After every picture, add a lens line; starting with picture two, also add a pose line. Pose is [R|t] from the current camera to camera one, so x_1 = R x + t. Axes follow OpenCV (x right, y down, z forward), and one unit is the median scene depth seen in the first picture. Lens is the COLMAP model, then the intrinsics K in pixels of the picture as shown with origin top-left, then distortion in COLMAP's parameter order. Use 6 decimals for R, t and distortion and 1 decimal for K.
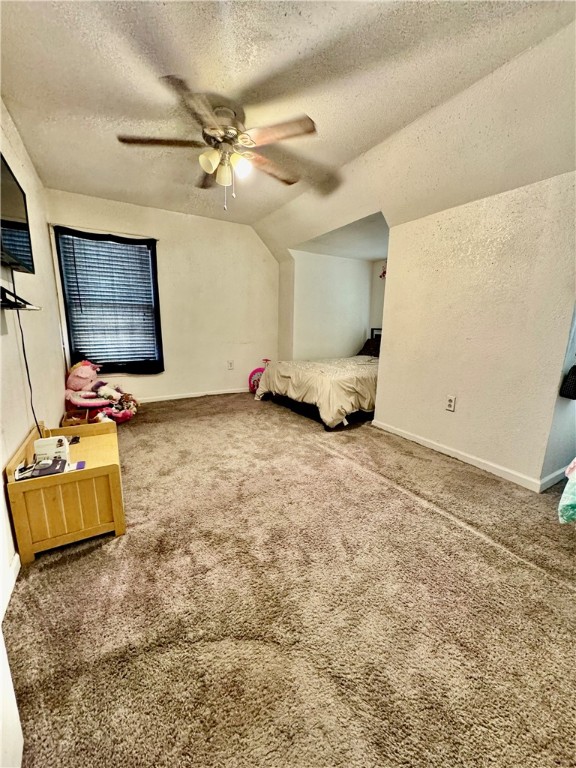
lens RADIAL K [[306.9, 0, 288.0], [0, 306.9, 384.0], [0, 0, 1]] dist [-0.001459, 0.000096]
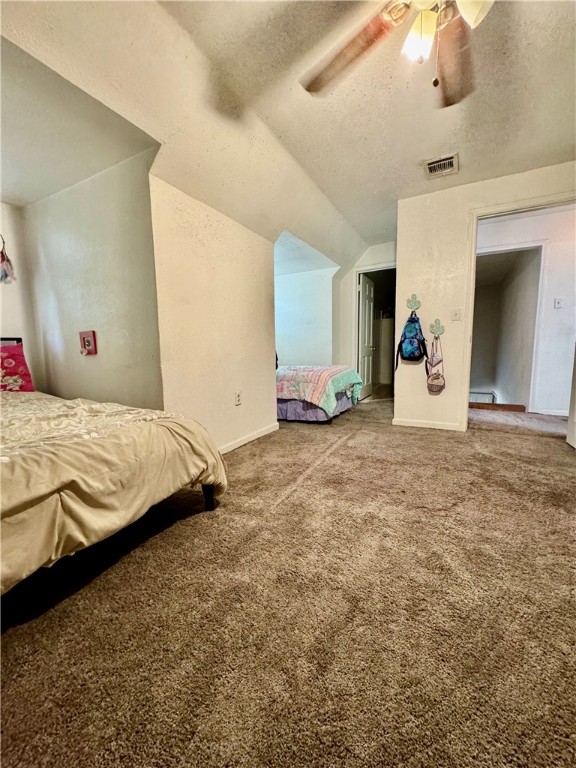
lens RADIAL K [[306.9, 0, 288.0], [0, 306.9, 384.0], [0, 0, 1]] dist [-0.001459, 0.000096]
pose [[-0.518168, -0.108087, 0.848421, -0.485091], [0.177218, 0.956885, 0.230140, -0.206189], [-0.836717, 0.269607, -0.476673, 1.362310]]
